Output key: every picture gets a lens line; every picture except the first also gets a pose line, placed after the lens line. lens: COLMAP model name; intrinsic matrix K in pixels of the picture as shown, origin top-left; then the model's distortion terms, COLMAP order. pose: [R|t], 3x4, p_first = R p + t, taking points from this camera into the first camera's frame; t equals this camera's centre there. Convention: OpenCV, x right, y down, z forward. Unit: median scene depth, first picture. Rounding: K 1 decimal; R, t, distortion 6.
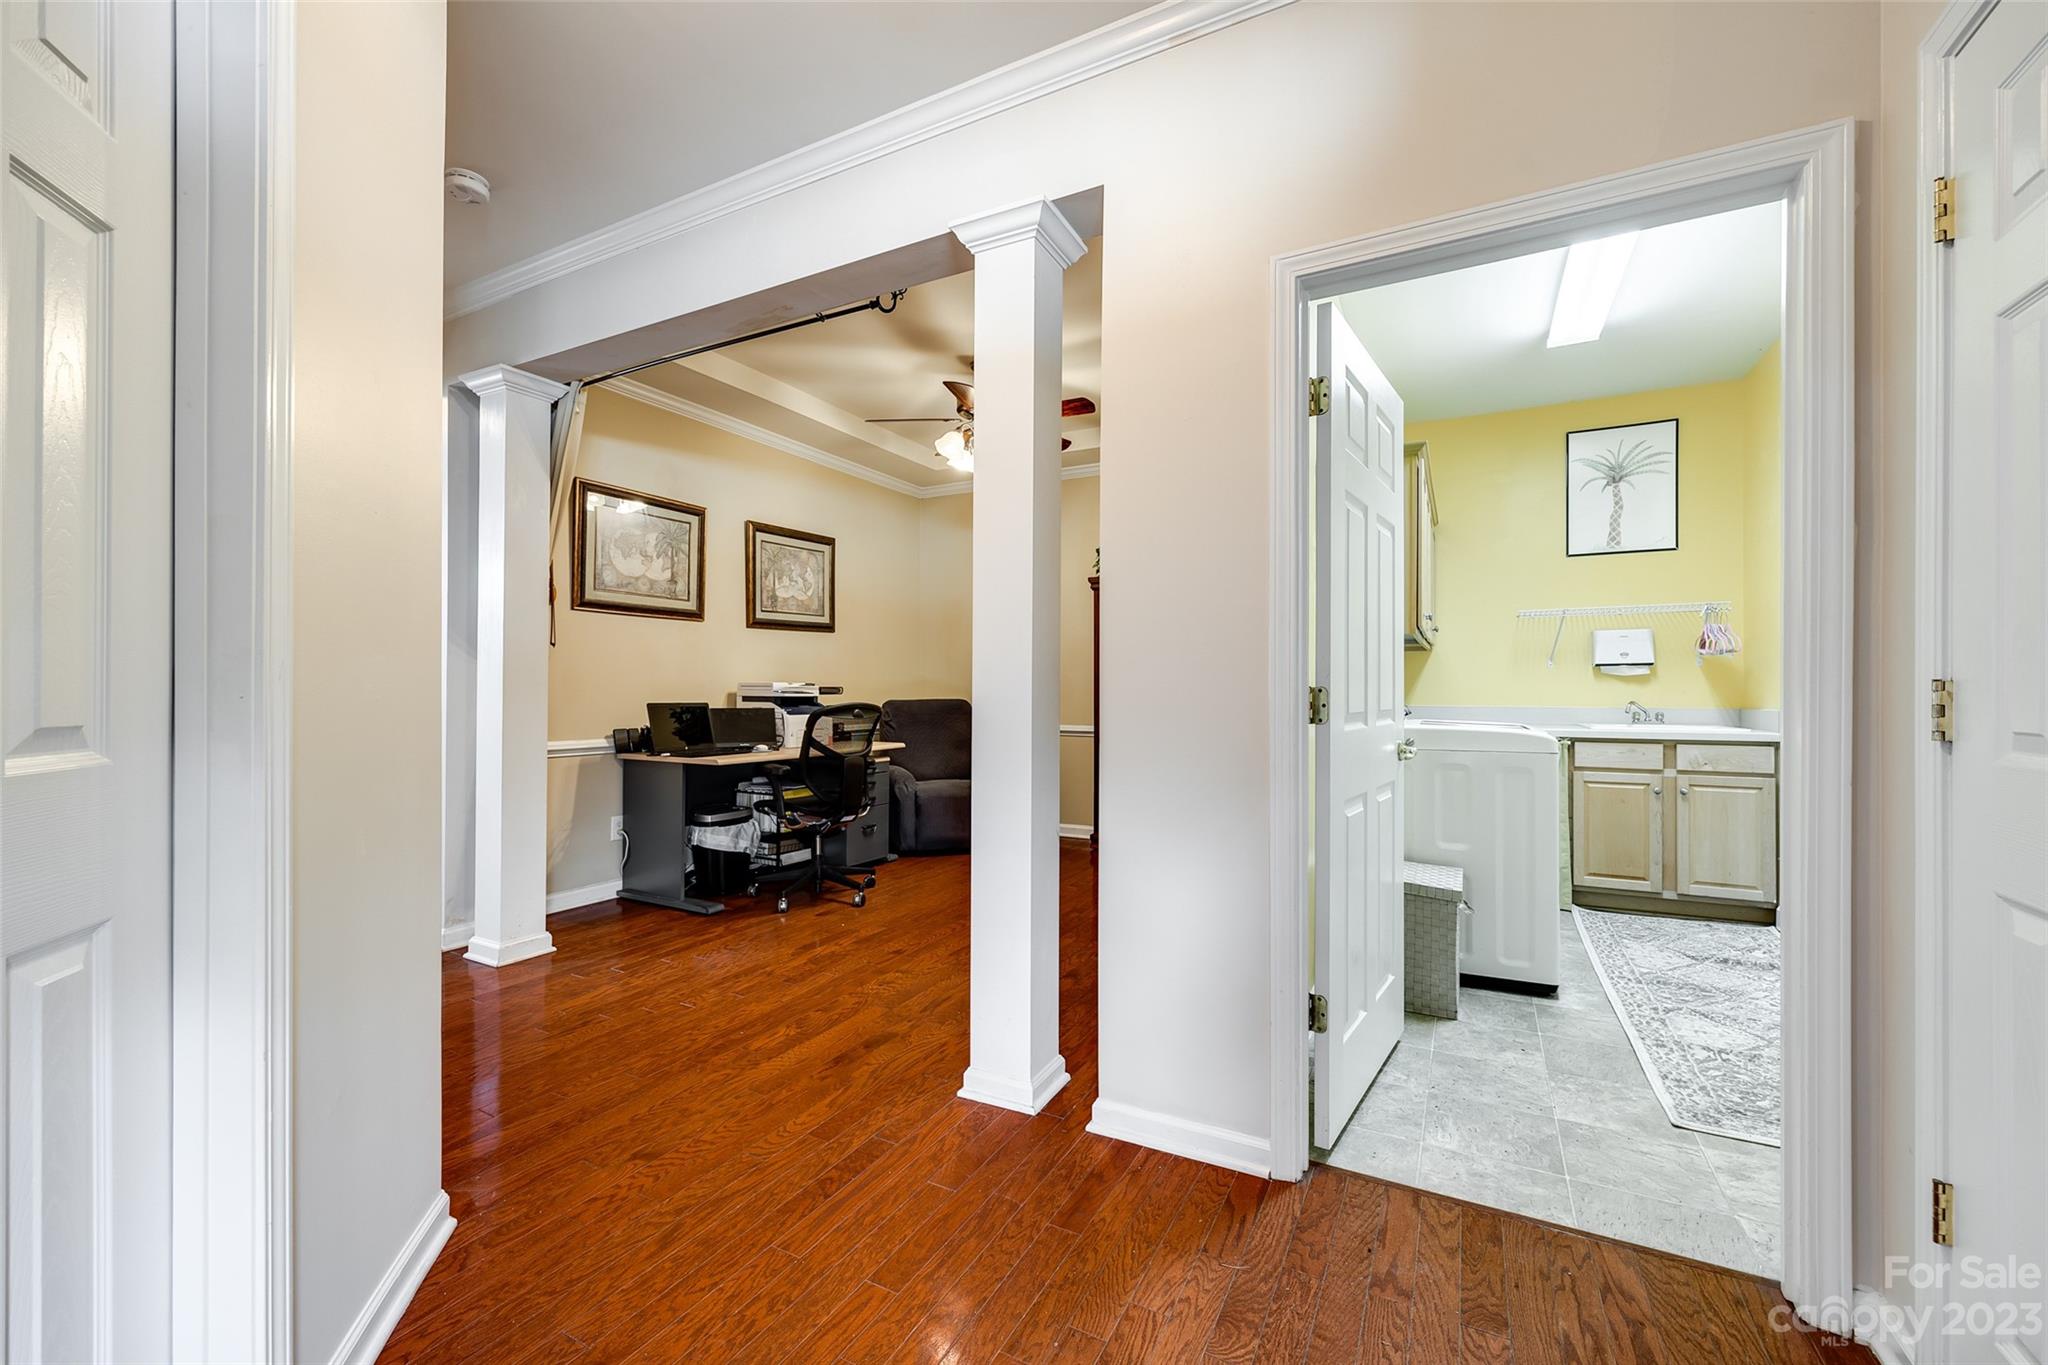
lens RADIAL K [[816.2, 0, 1033.5], [0, 816.2, 688.1], [0, 0, 1]] dist [0.001062, 0.000056]
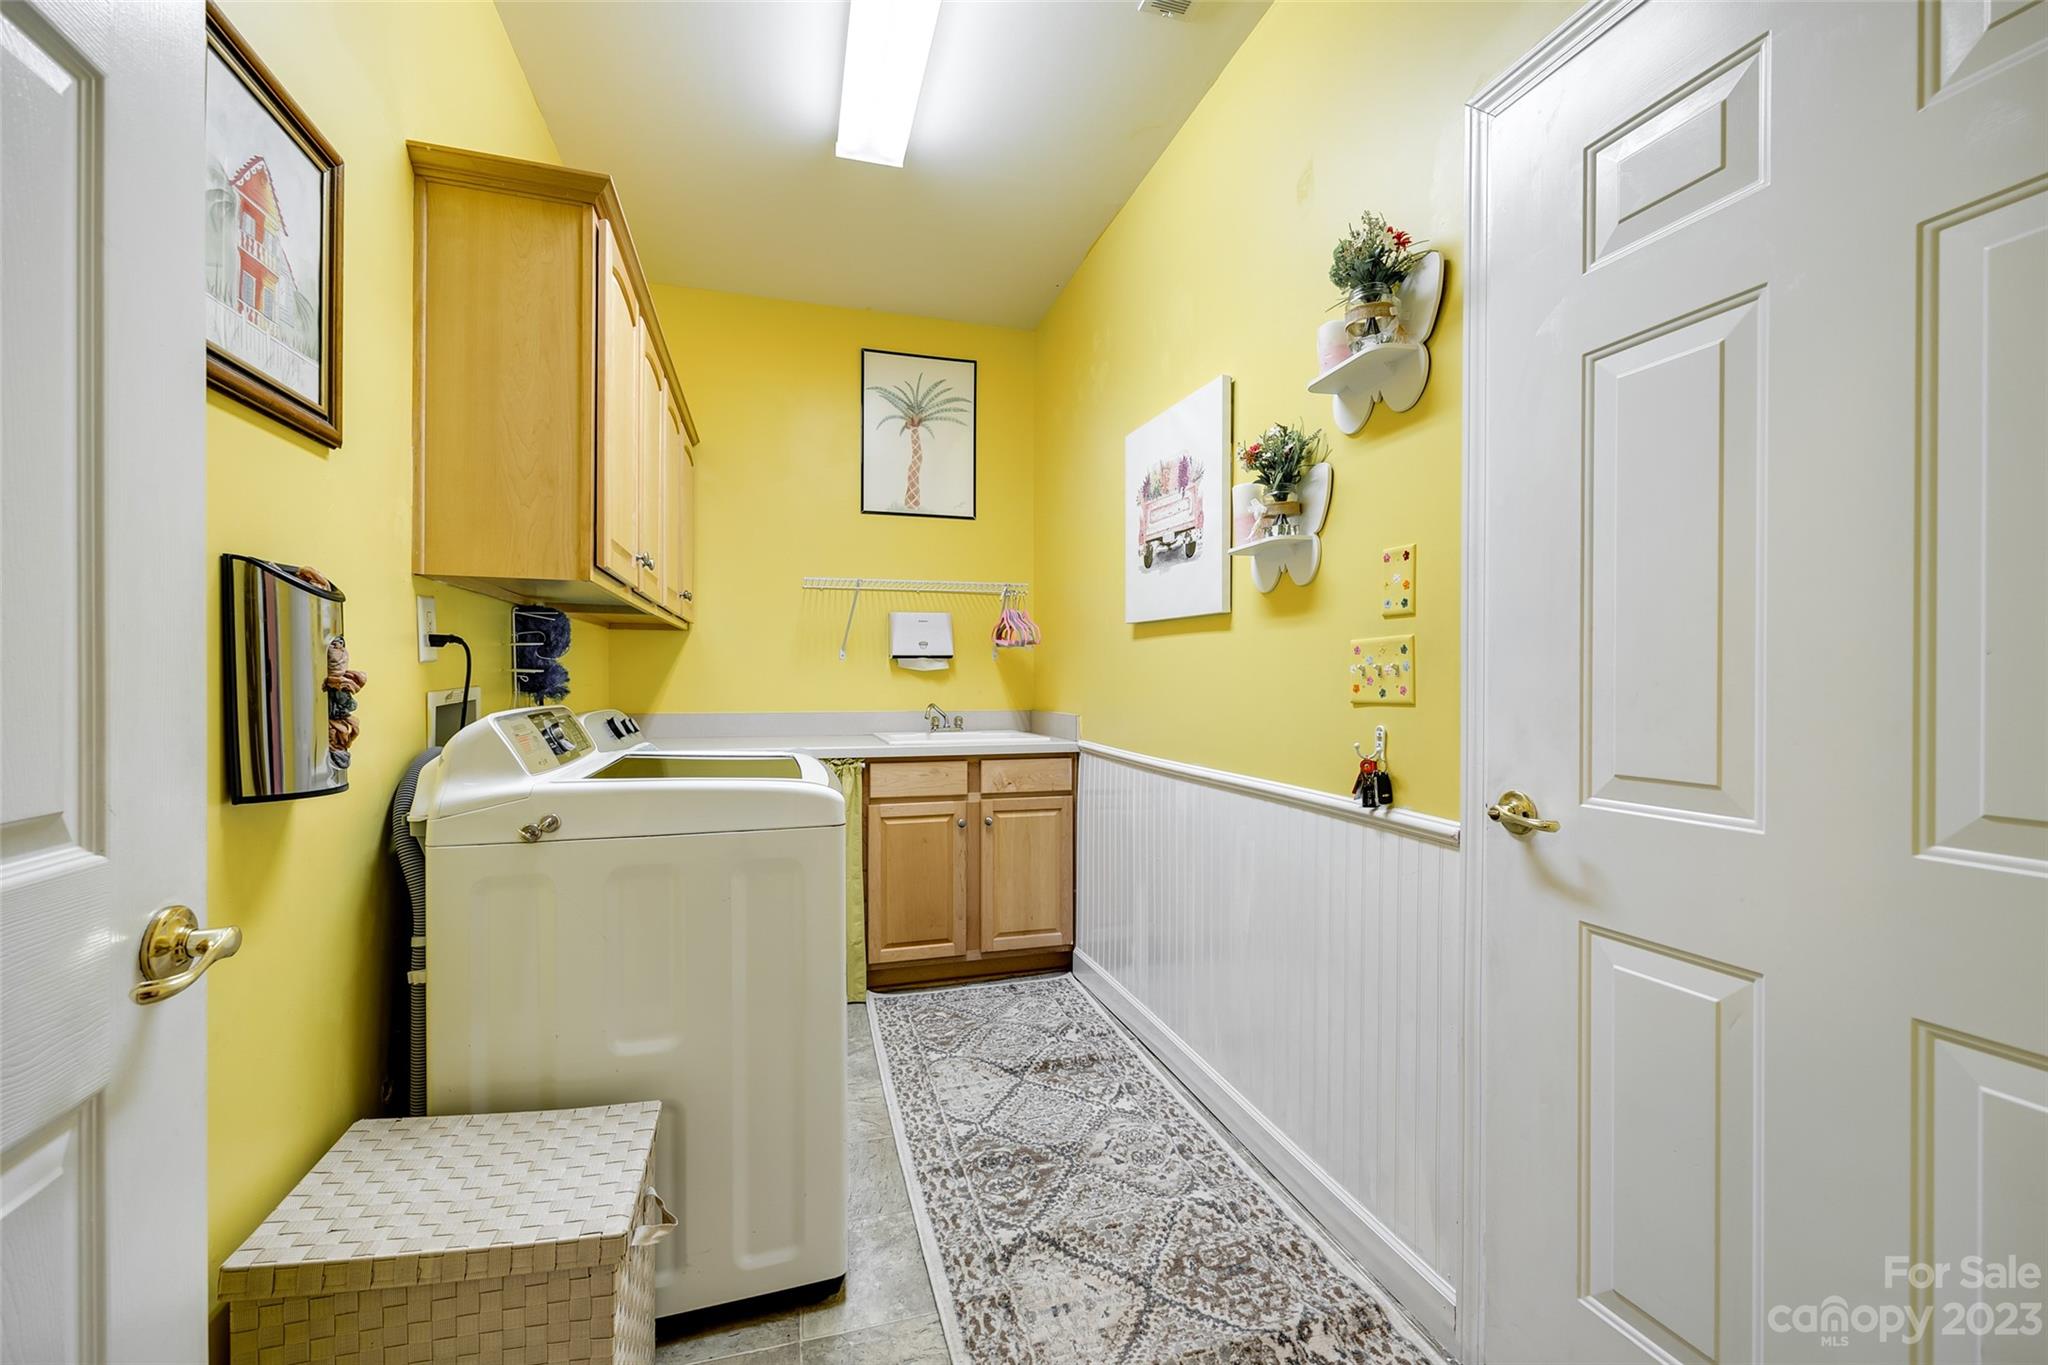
lens RADIAL K [[839.4, 0, 1024.0], [0, 839.4, 682.5], [0, 0, 1]] dist [-0.002301, -0.000386]
pose [[0.718178, -0.000688, 0.695859, 0.258995], [-0.003331, 0.999985, 0.004426, -0.008868], [-0.695851, -0.005497, 0.718165, 0.395389]]
